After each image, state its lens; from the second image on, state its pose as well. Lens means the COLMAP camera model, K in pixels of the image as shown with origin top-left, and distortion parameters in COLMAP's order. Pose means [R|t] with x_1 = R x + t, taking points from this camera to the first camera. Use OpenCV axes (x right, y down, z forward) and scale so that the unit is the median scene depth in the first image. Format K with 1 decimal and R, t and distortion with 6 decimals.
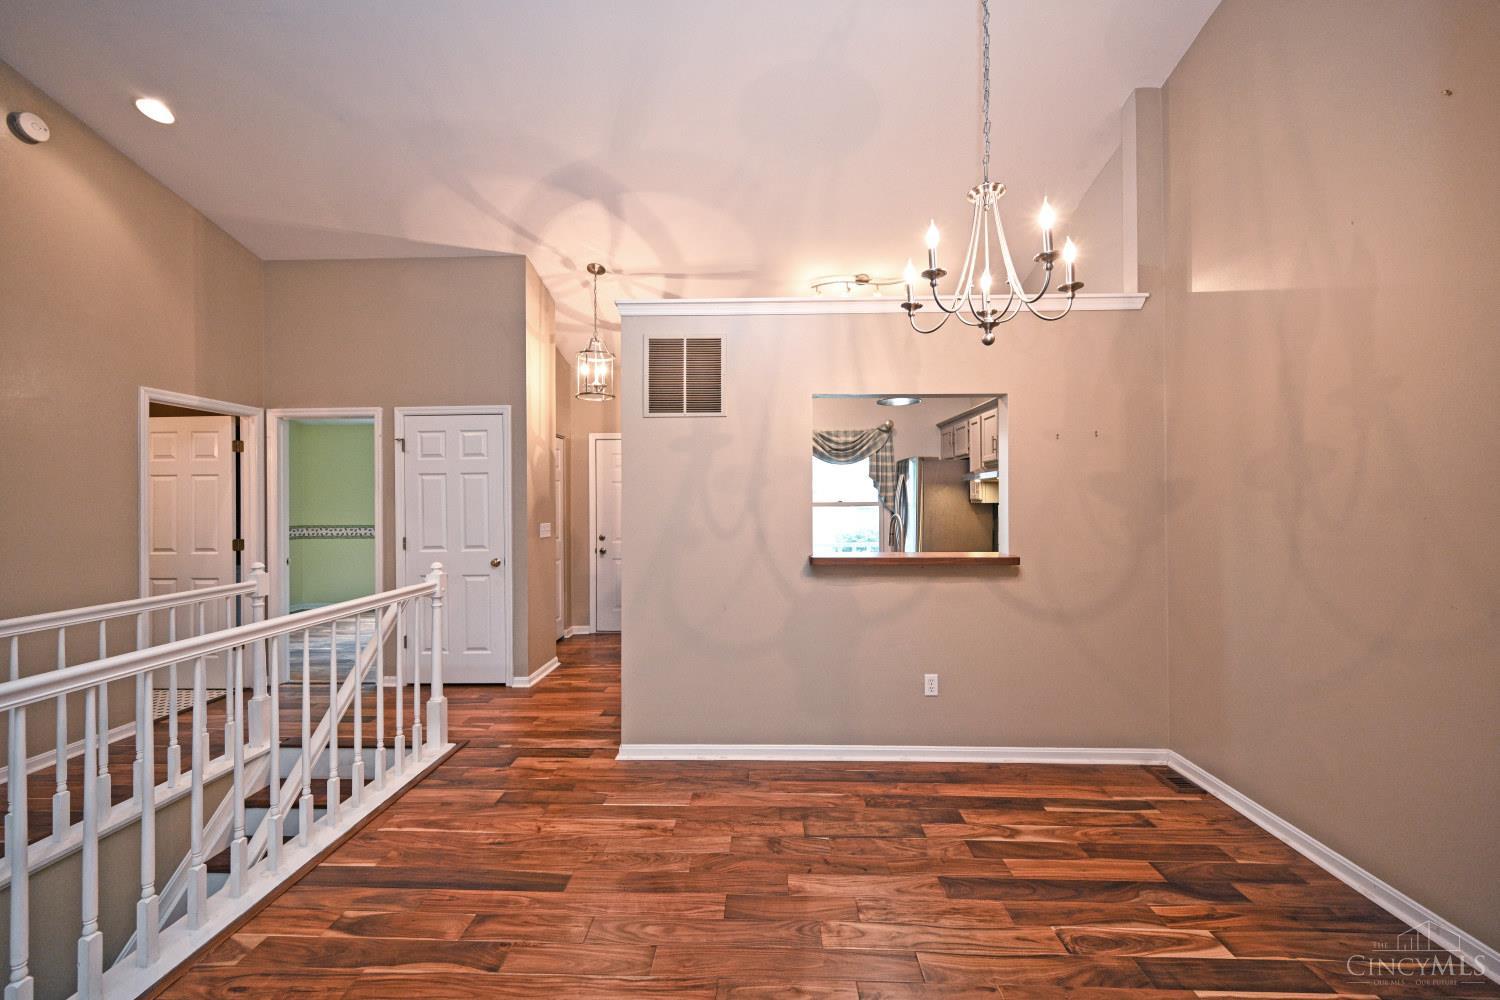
lens RADIAL K [[590.4, 0, 748.3], [0, 590.4, 497.9], [0, 0, 1]] dist [-0.000123, -0.000012]
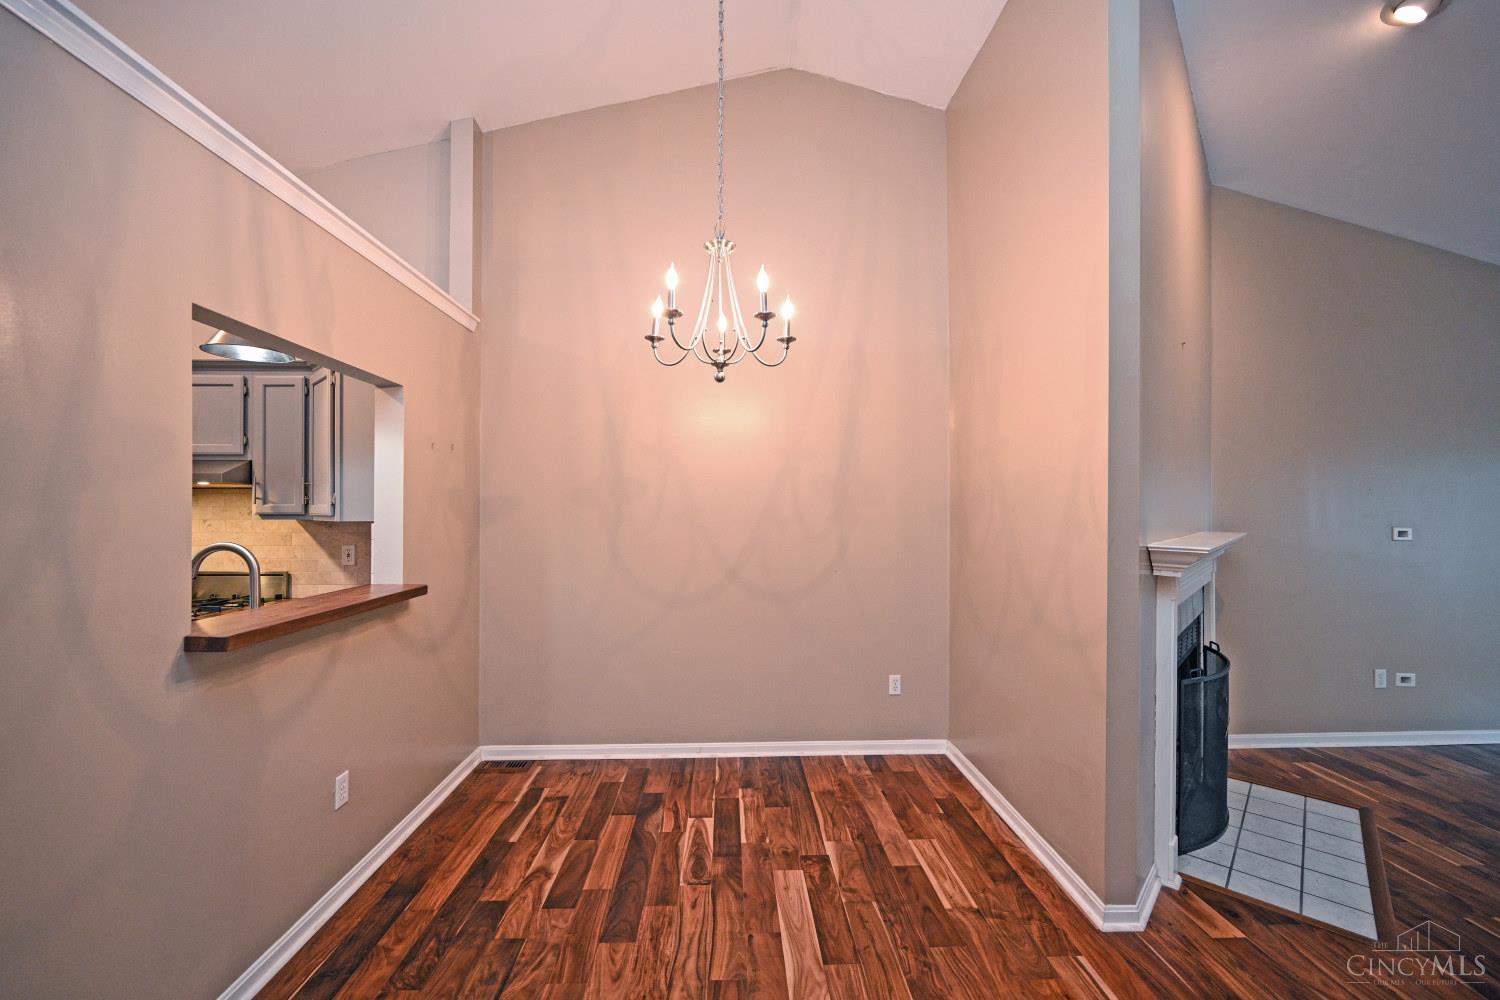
lens RADIAL K [[603.0, 0, 752.1], [0, 603.0, 503.8], [0, 0, 1]] dist [0.000332, -0.000041]
pose [[-0.077430, 0.011103, 0.996936, -0.298622], [-0.007052, 0.999907, -0.011684, -0.005198], [-0.996973, -0.007935, -0.077344, 0.413653]]
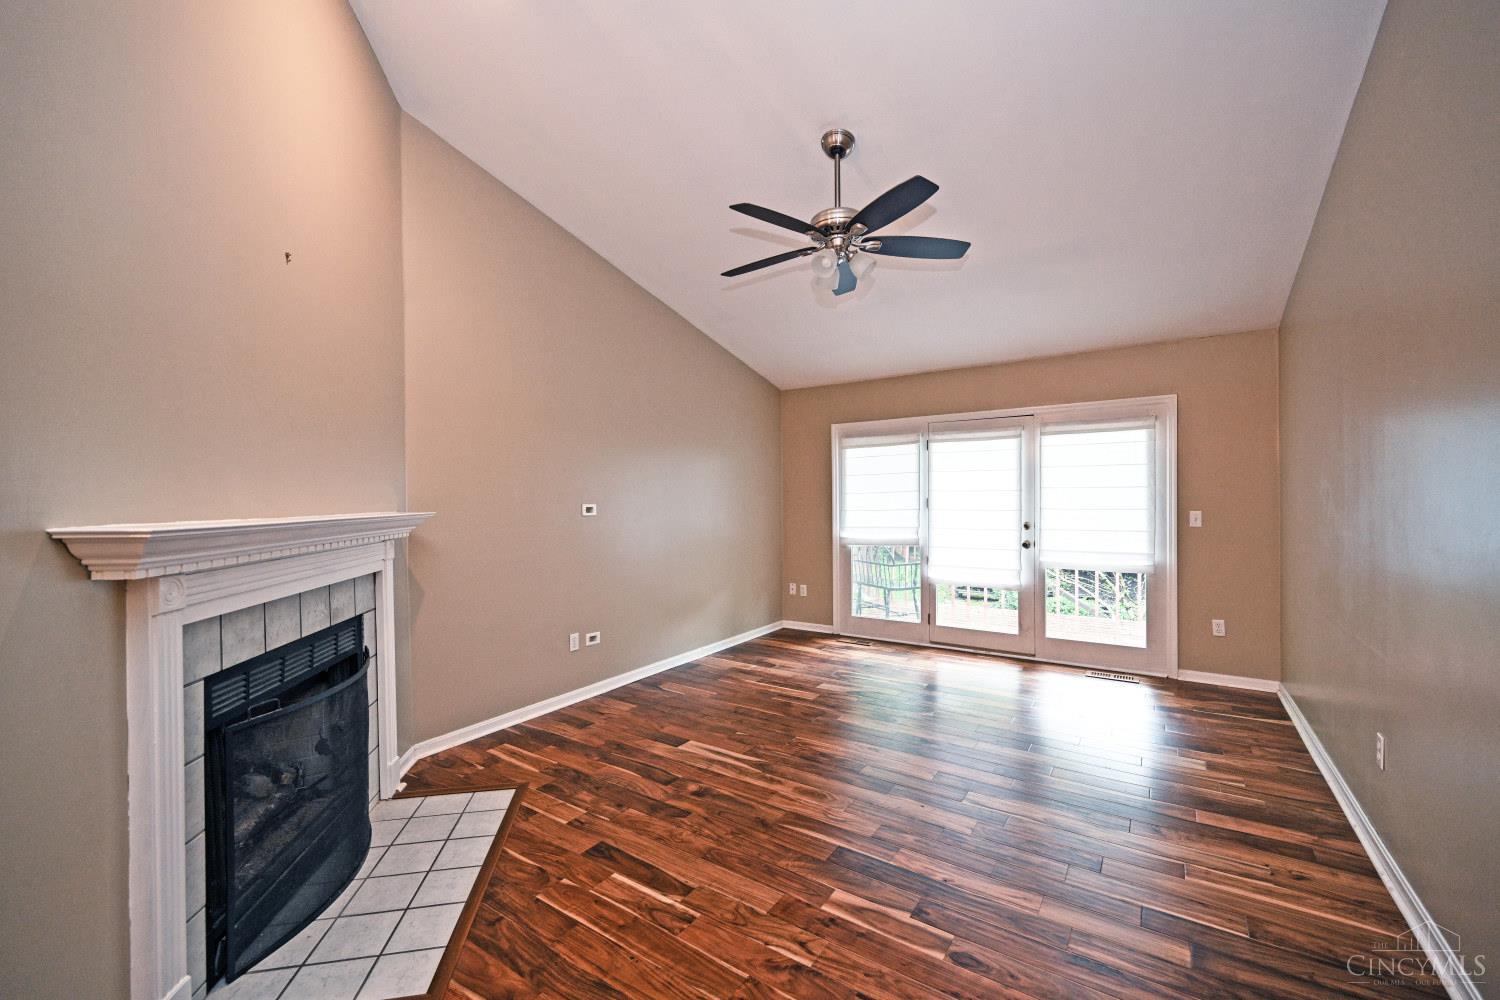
lens RADIAL K [[605.0, 0, 750.3], [0, 605.0, 506.1], [0, 0, 1]] dist [0.000791, 0.000094]
pose [[-0.843759, 0.009487, 0.536639, -0.252719], [0.014405, 0.999884, 0.004973, 0.013514], [-0.536529, 0.011926, -0.843797, 0.112530]]
